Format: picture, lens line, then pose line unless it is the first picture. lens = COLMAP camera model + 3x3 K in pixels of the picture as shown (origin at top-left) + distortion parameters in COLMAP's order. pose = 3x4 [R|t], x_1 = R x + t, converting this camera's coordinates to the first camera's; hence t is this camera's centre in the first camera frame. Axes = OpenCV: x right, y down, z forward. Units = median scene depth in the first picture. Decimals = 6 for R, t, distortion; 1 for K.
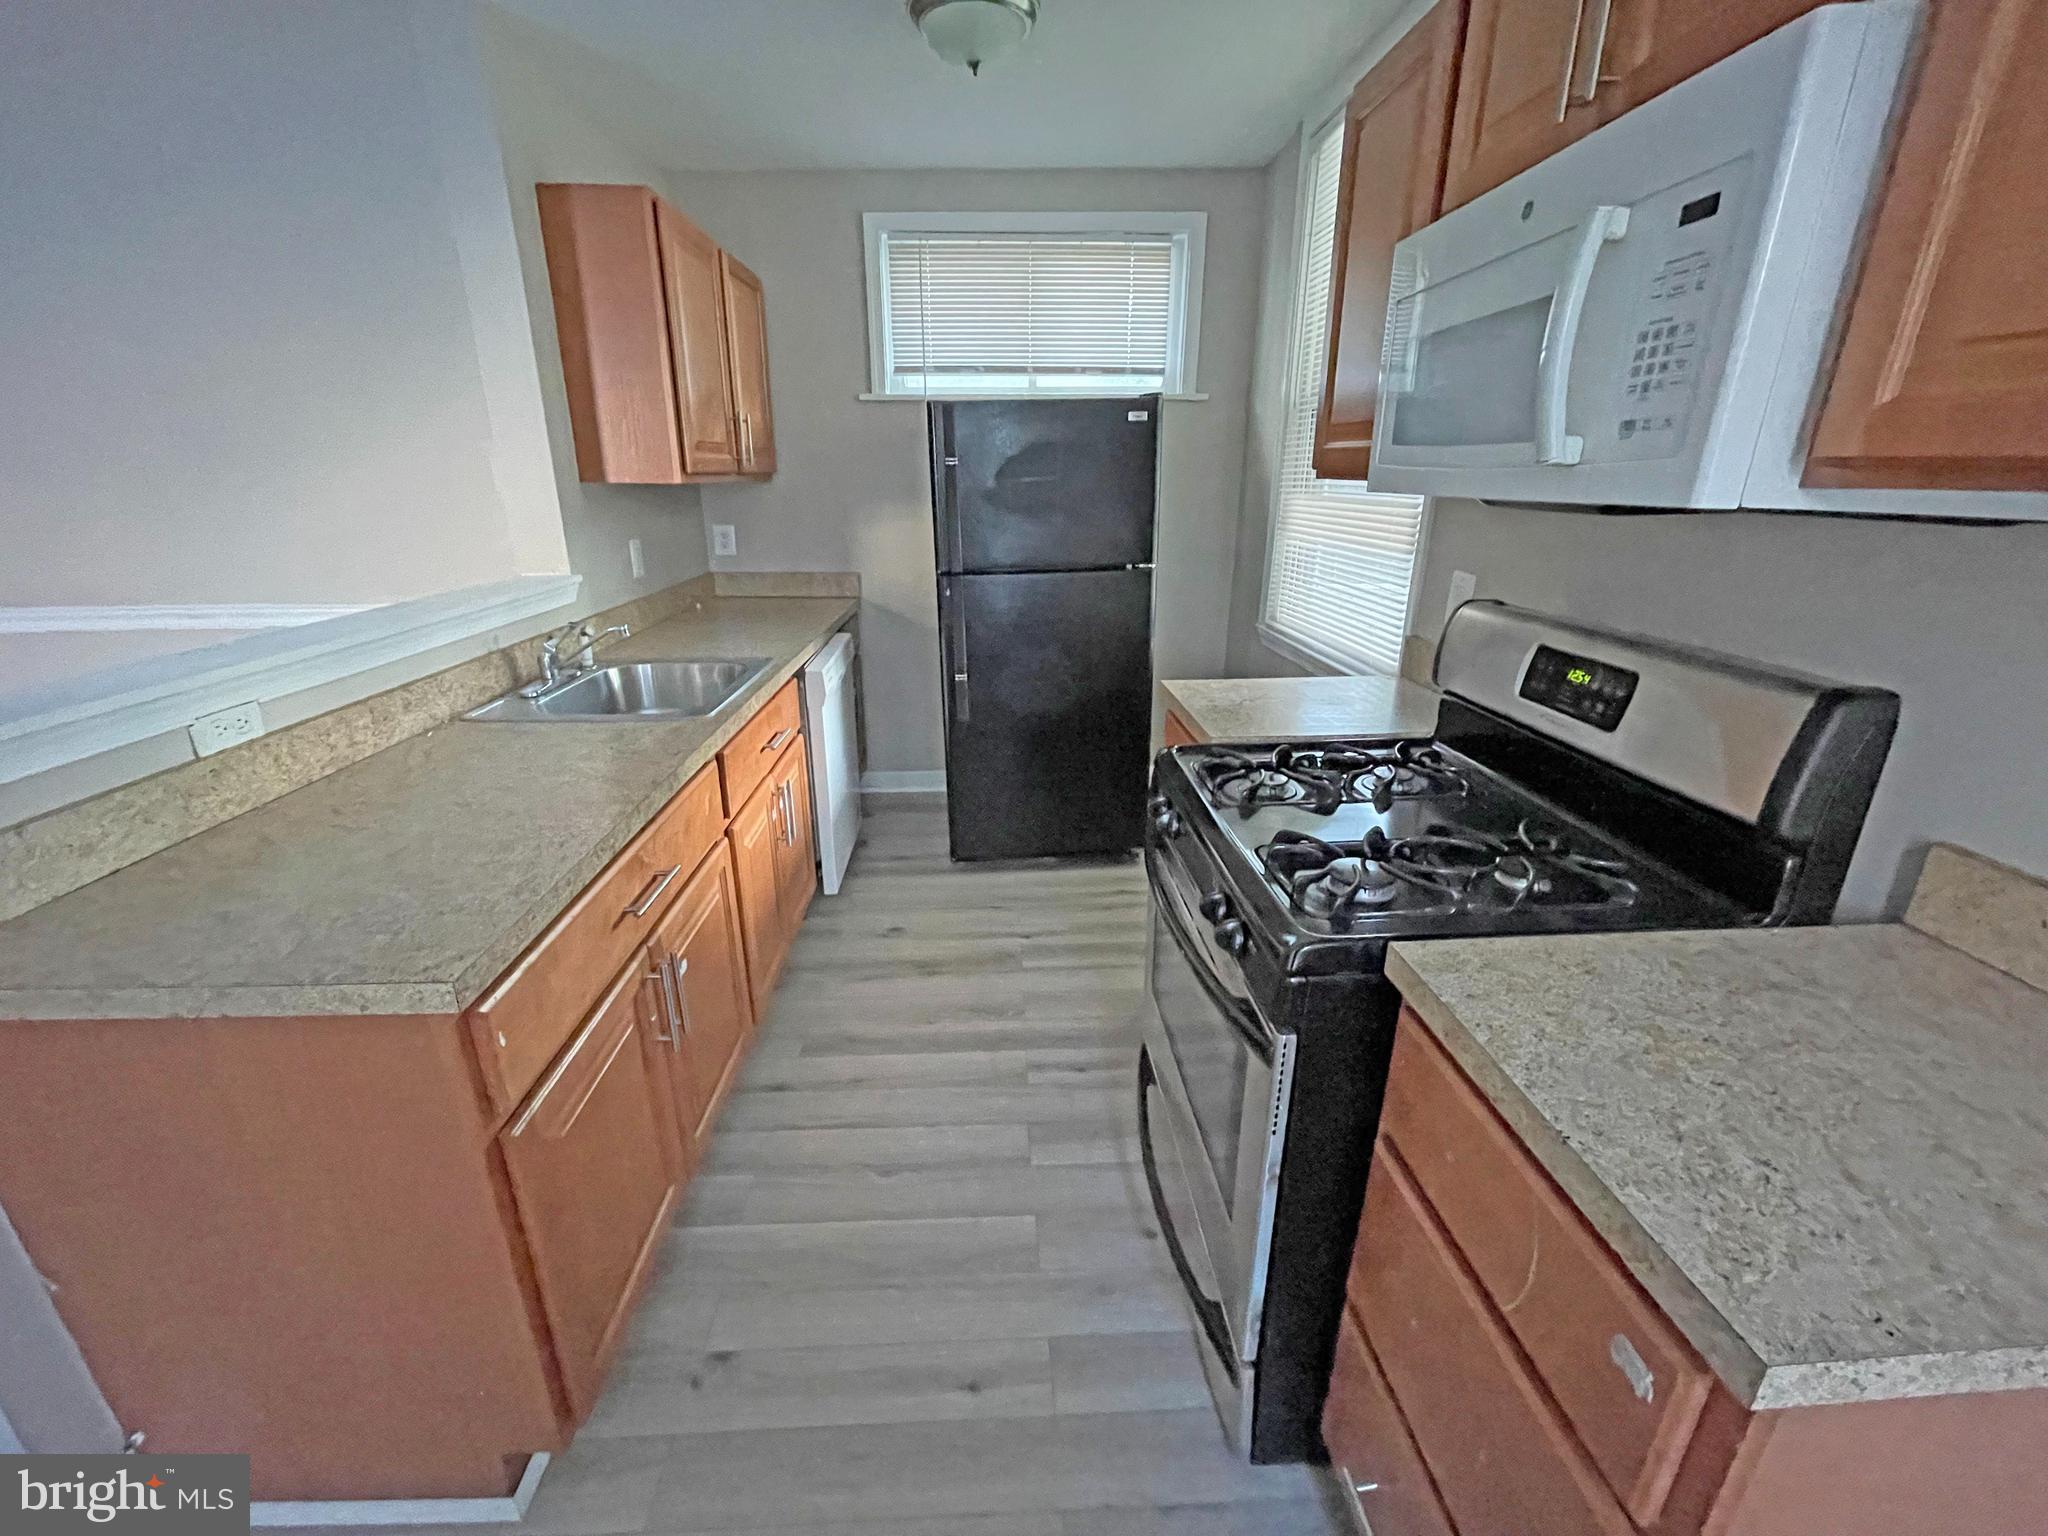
lens RADIAL K [[832.1, 0, 1016.5], [0, 832.1, 765.7], [0, 0, 1]] dist [-0.001966, -0.000035]
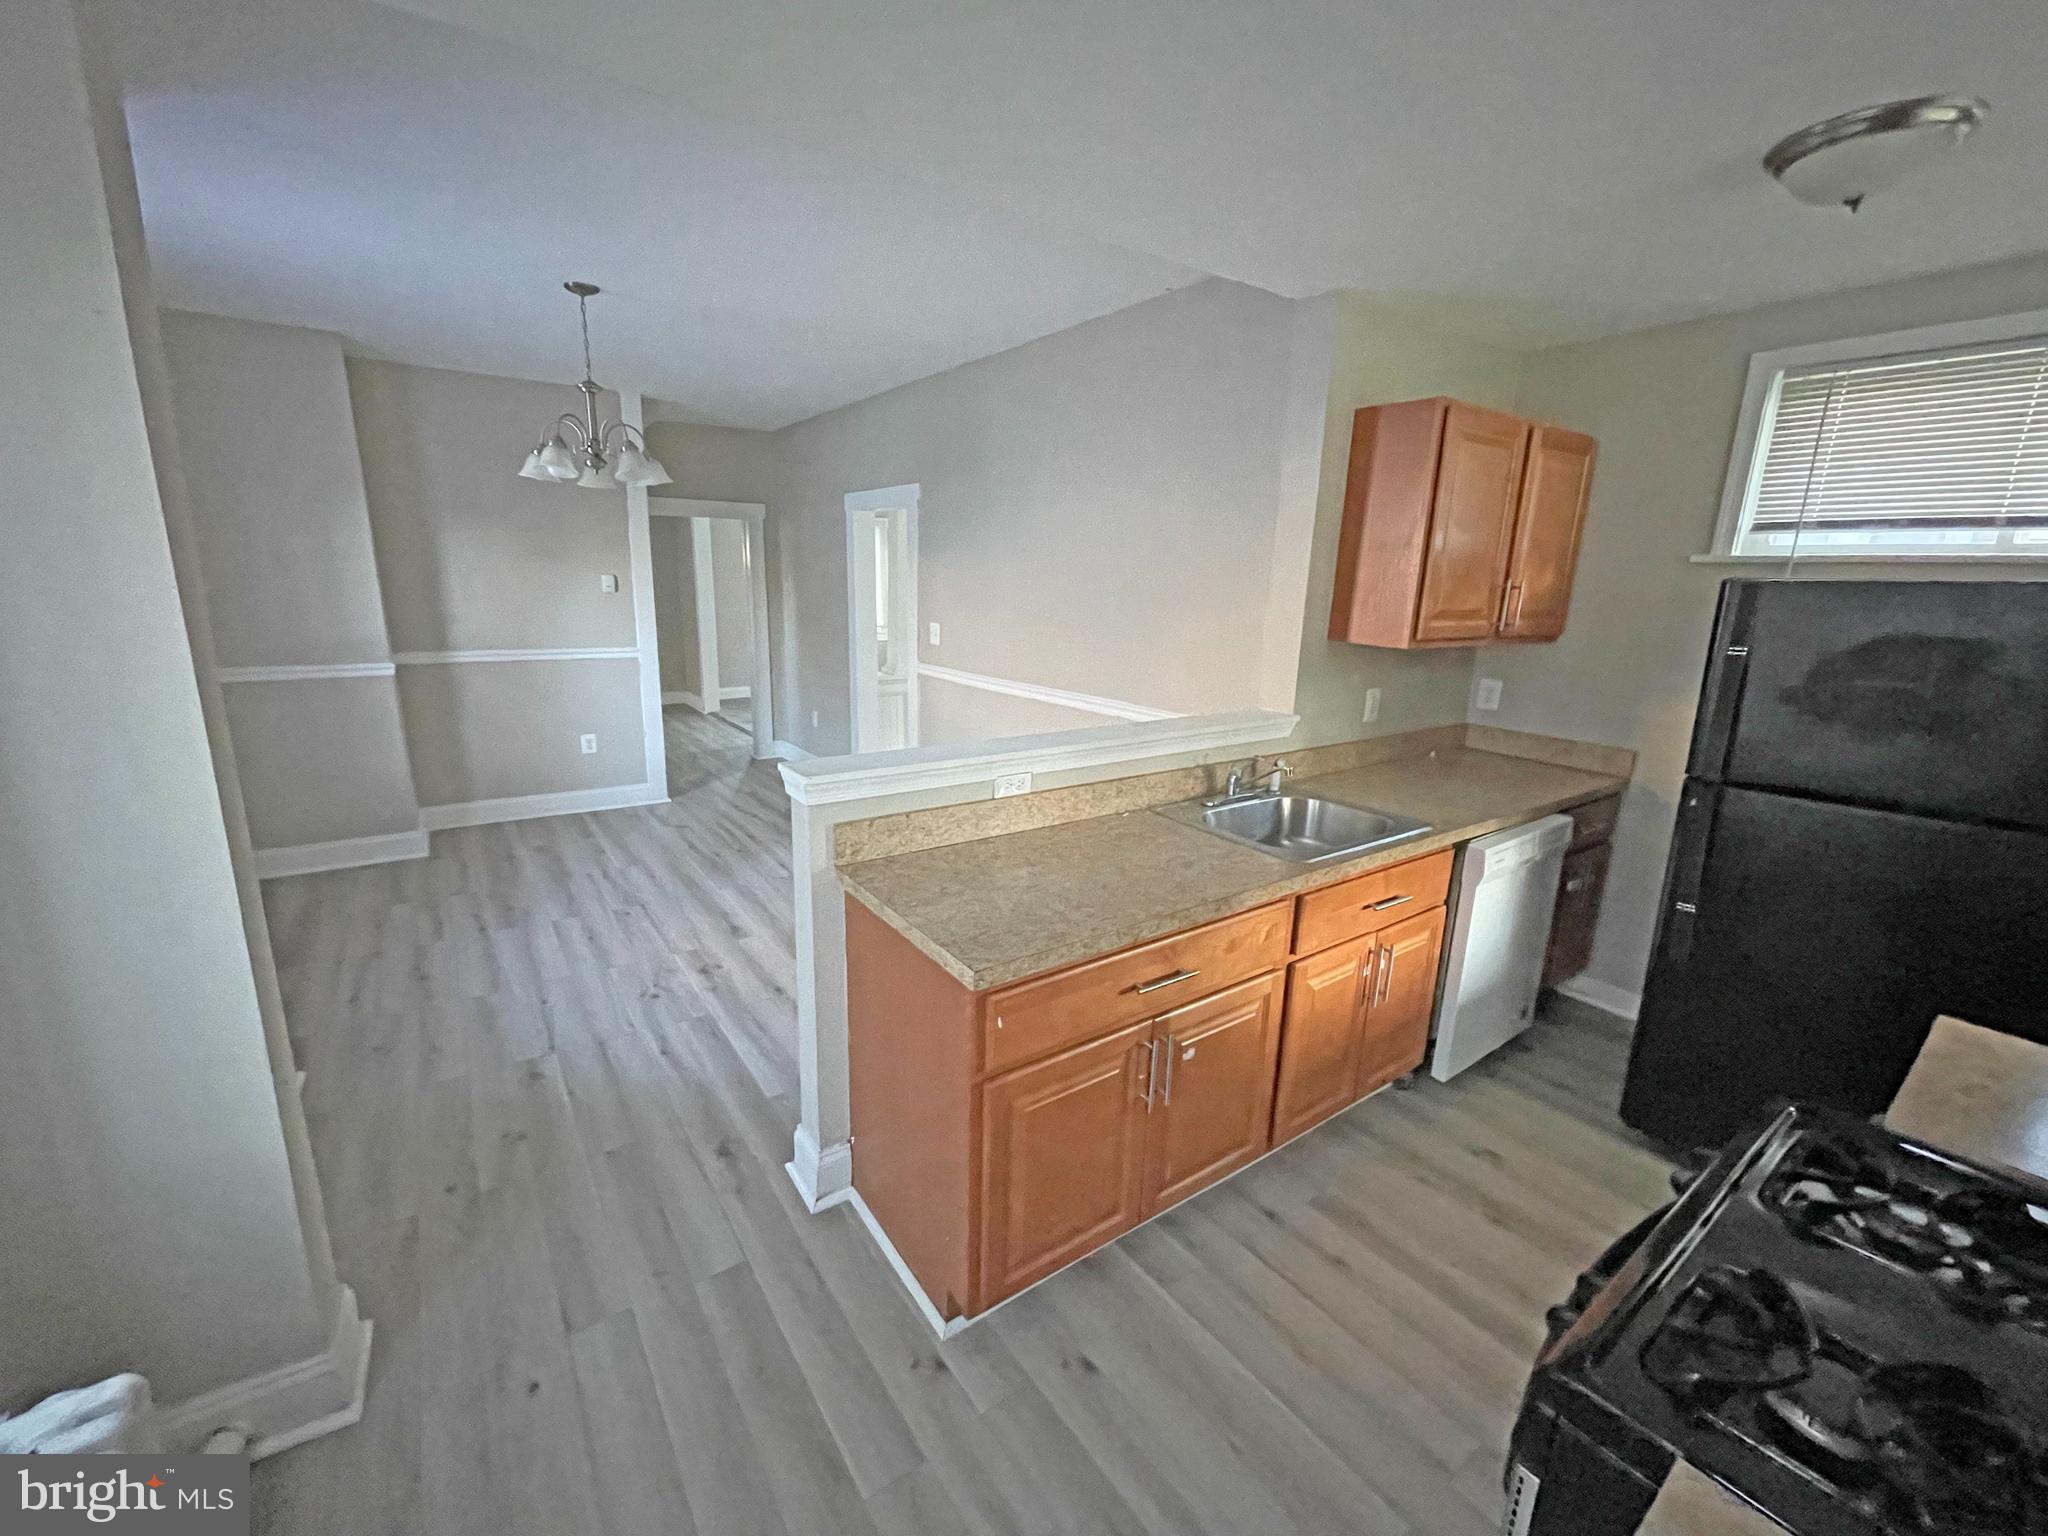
lens RADIAL K [[832.1, 0, 1014.3], [0, 832.1, 766.7], [0, 0, 1]] dist [-0.001966, -0.000035]
pose [[0.545388, 0.205156, -0.812689, 0.235411], [-0.303025, 0.952263, 0.037033, -0.080531], [0.781491, 0.226068, 0.581520, 0.005613]]
